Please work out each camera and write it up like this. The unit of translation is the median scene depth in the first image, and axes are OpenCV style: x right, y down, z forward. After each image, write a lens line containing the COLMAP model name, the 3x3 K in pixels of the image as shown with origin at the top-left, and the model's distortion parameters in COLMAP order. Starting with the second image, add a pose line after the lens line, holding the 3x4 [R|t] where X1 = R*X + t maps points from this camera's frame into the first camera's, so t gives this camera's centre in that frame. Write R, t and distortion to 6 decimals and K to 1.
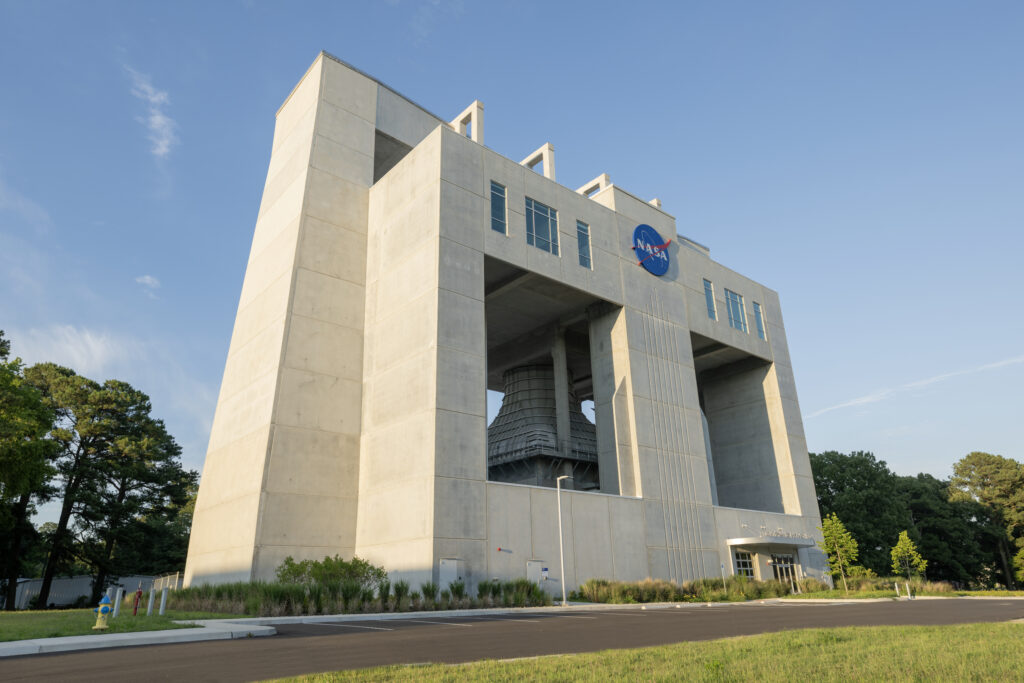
lens RADIAL K [[652.0, 0, 512.0], [0, 652.0, 341.5], [0, 0, 1]] dist [0.000360, 0.000002]
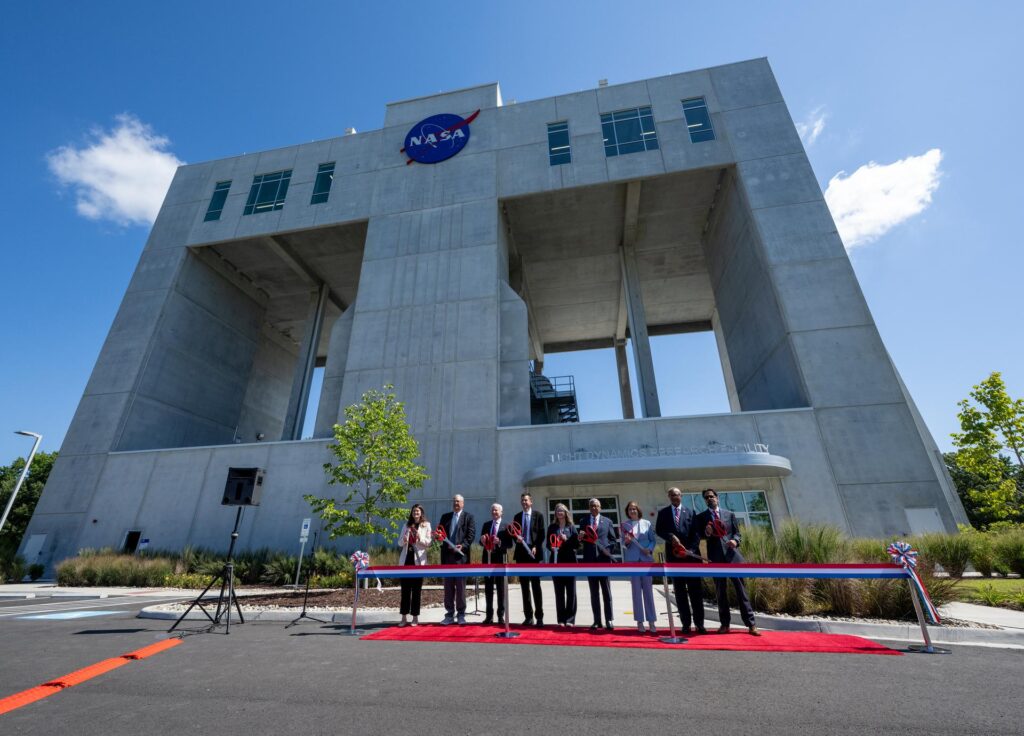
lens RADIAL K [[433.3, 0, 512.0], [0, 433.3, 368.0], [0, 0, 1]] dist [0.000134, 0.000011]
pose [[0.634939, -0.301856, -0.711151, 0.629237], [0.276329, 0.948347, -0.155821, 0.266710], [0.721454, -0.097575, 0.685554, 0.733645]]
